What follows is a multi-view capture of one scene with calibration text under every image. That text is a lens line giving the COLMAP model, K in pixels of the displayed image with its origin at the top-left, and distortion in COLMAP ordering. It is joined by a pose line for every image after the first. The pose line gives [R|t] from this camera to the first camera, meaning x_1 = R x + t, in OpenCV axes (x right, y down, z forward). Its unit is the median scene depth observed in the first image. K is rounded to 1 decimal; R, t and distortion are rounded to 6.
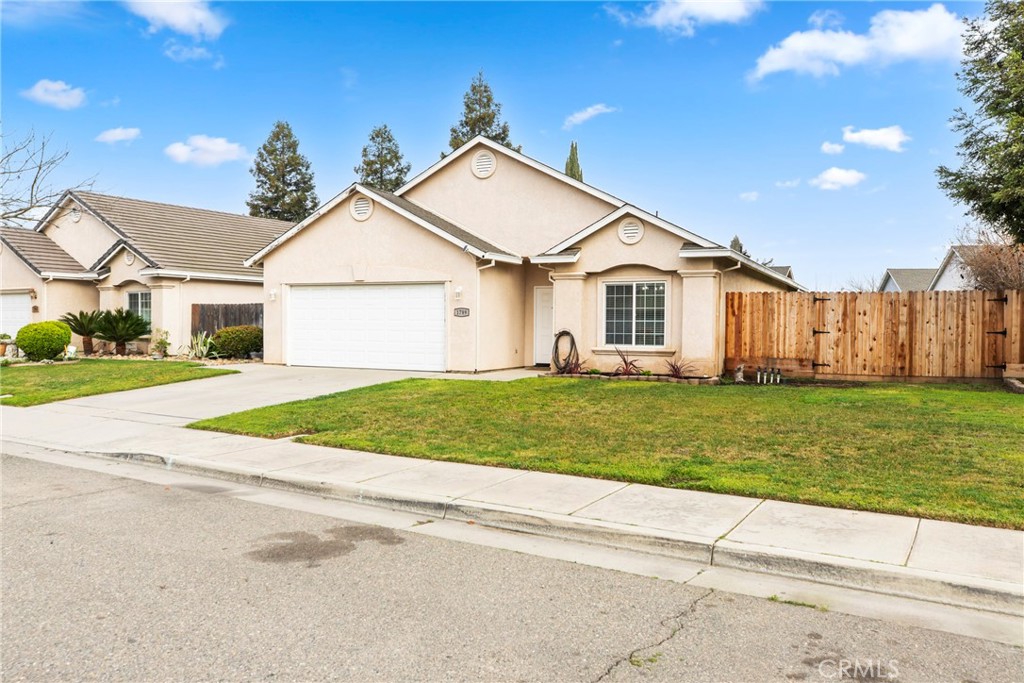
lens RADIAL K [[898.9, 0, 512.0], [0, 898.9, 341.5], [0, 0, 1]] dist [0.000001, -0.000037]
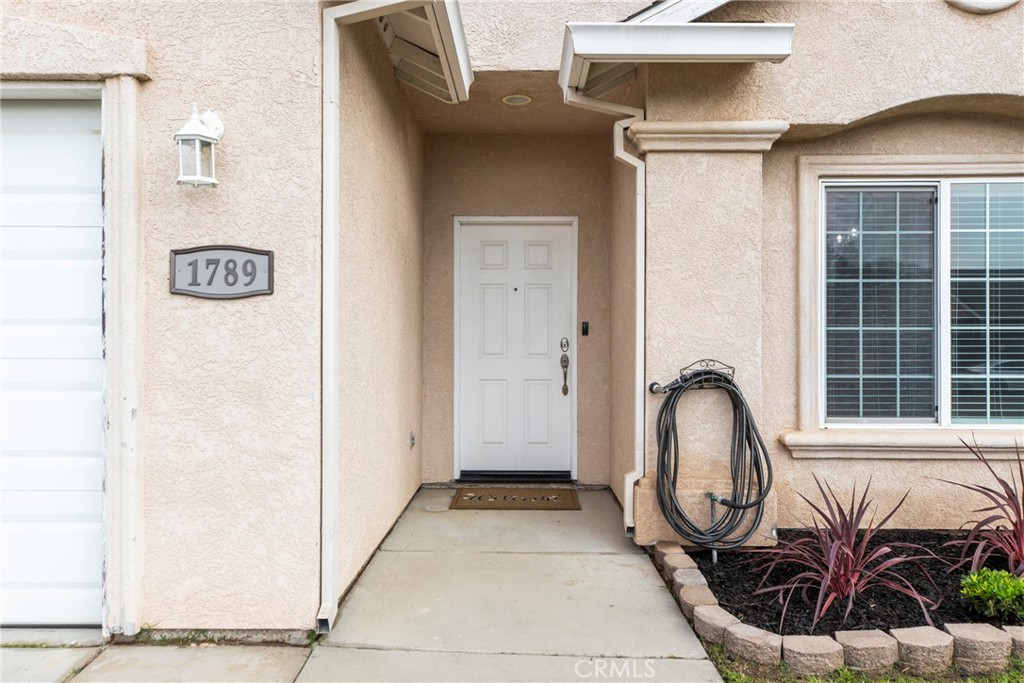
lens RADIAL K [[668.3, 0, 512.0], [0, 668.3, 341.5], [0, 0, 1]] dist [0.003932, 0.001172]
pose [[0.904738, -0.004926, 0.425940, -0.059669], [0.014277, 0.999722, -0.018764, -0.016617], [-0.425730, 0.023058, 0.904557, 0.865547]]
